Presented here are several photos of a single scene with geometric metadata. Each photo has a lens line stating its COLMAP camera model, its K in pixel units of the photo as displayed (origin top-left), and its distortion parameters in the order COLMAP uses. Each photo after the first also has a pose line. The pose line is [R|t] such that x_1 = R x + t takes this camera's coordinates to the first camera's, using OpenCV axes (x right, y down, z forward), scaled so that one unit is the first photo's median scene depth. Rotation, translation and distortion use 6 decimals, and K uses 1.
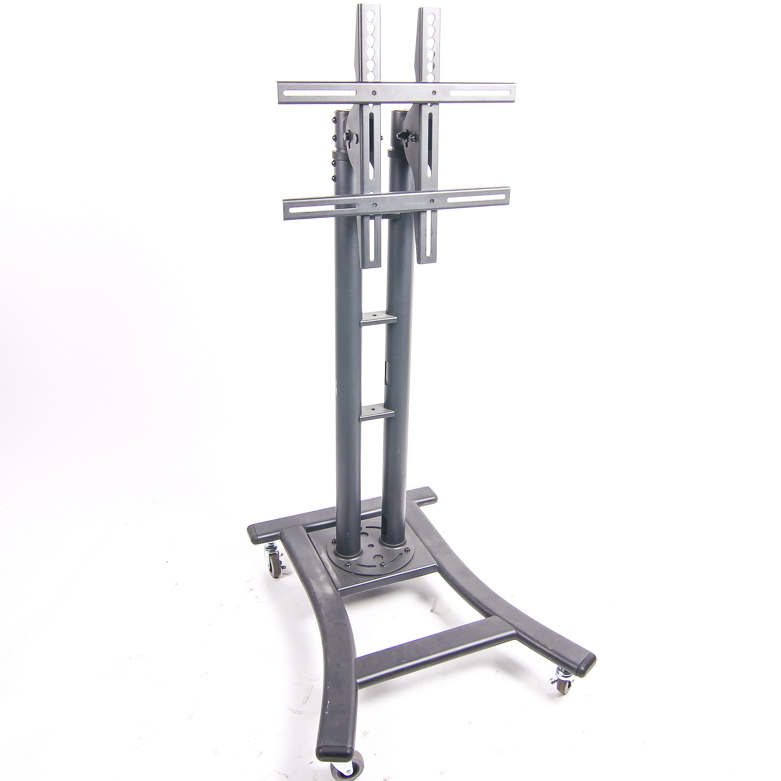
lens RADIAL K [[742.3, 0, 390.2], [0, 742.3, 368.1], [0, 0, 1]] dist [0.003735, -0.002257]
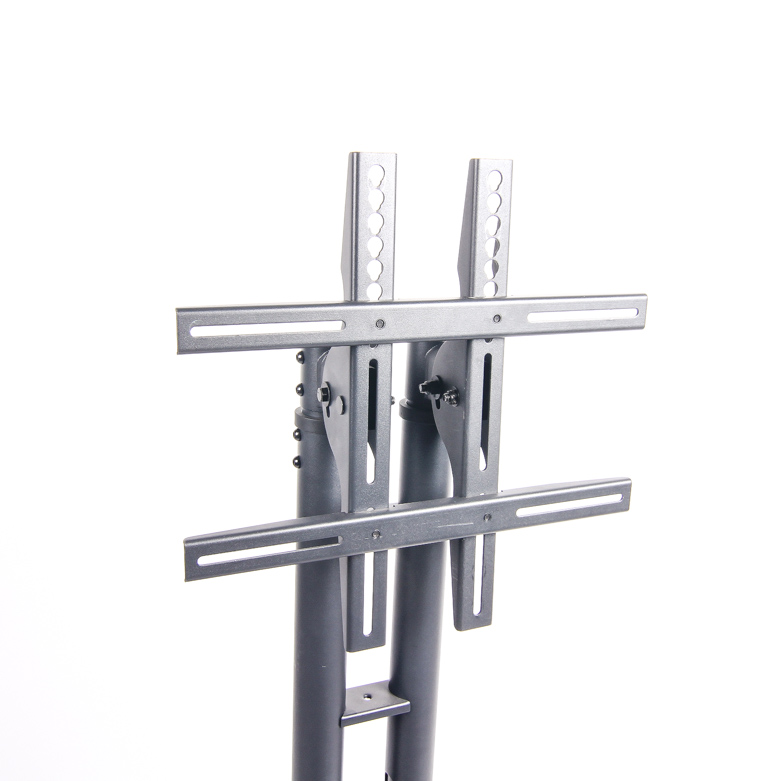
lens RADIAL K [[817.9, 0, 390.5], [0, 817.9, 390.5], [0, 0, 1]] dist [0.007036, 0.001533]
pose [[0.999678, 0.019702, 0.015996, -0.020627], [-0.017776, 0.993473, -0.112678, -0.242402], [-0.018112, 0.112357, 0.993503, 0.423018]]
